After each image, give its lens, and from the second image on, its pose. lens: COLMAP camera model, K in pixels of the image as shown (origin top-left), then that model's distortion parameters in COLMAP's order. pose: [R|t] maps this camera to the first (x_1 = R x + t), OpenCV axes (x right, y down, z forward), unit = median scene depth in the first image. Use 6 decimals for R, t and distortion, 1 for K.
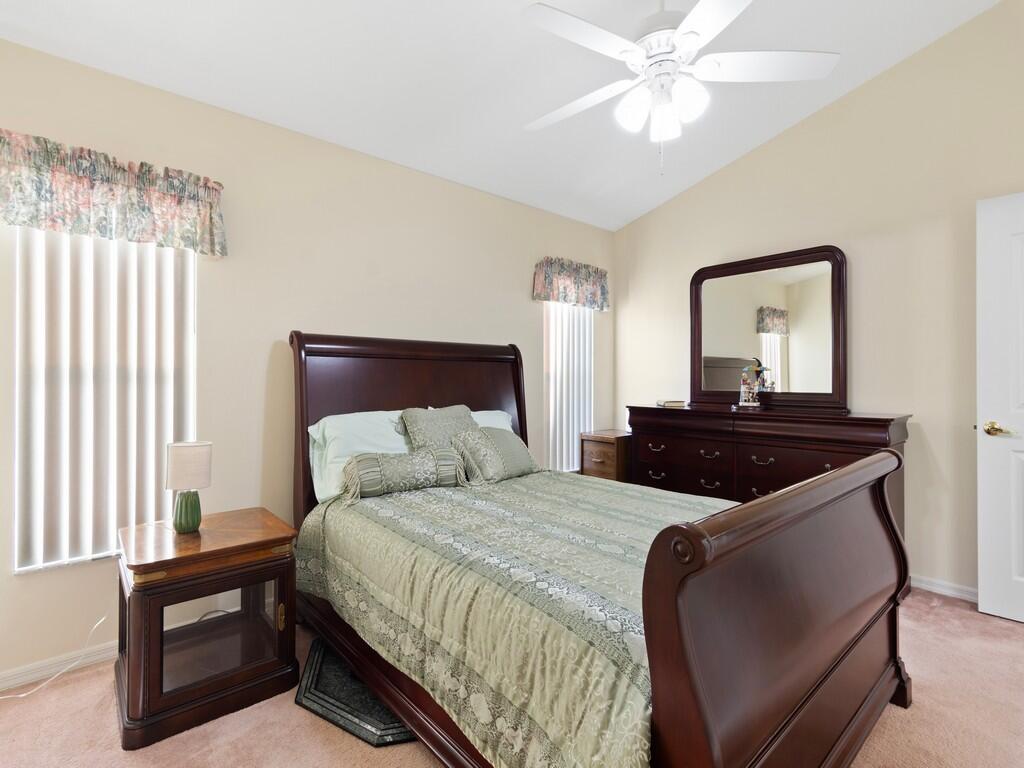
lens RADIAL K [[496.8, 0, 510.8], [0, 496.8, 385.2], [0, 0, 1]] dist [-0.003647, 0.001503]
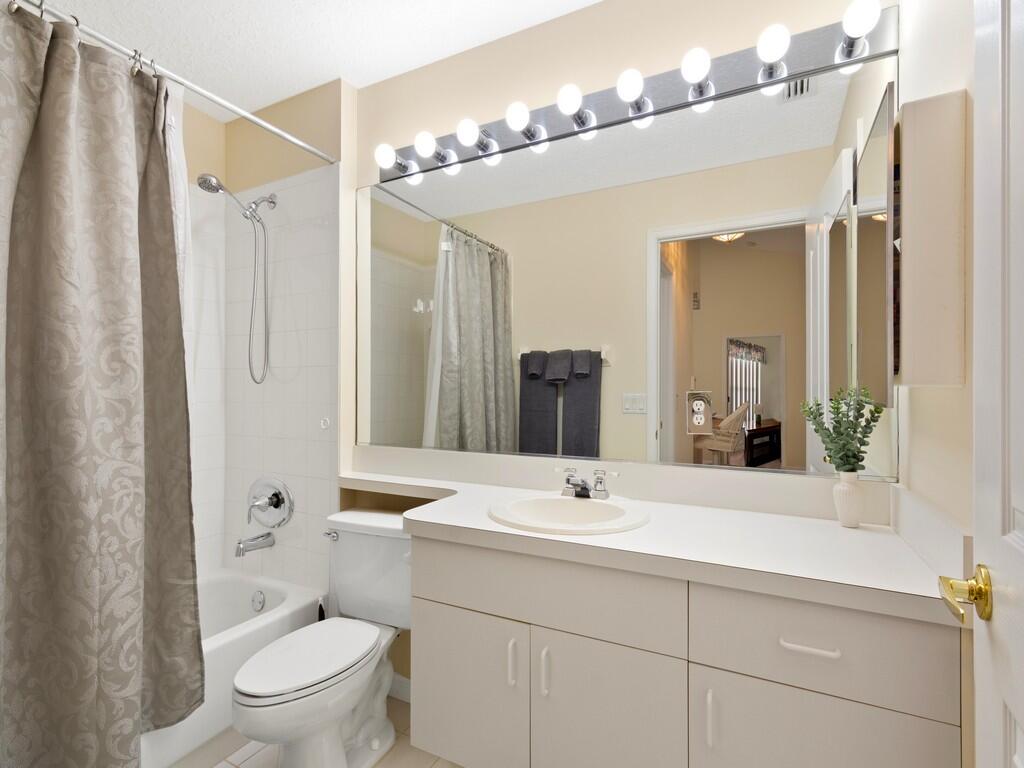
lens RADIAL K [[496.8, 0, 511.3], [0, 496.8, 385.5], [0, 0, 1]] dist [-0.003647, 0.001503]
pose [[0.491415, 0.005050, -0.870911, 2.209010], [-0.000132, 0.999984, 0.005724, -0.079969], [0.870926, -0.002698, 0.491407, -3.225999]]
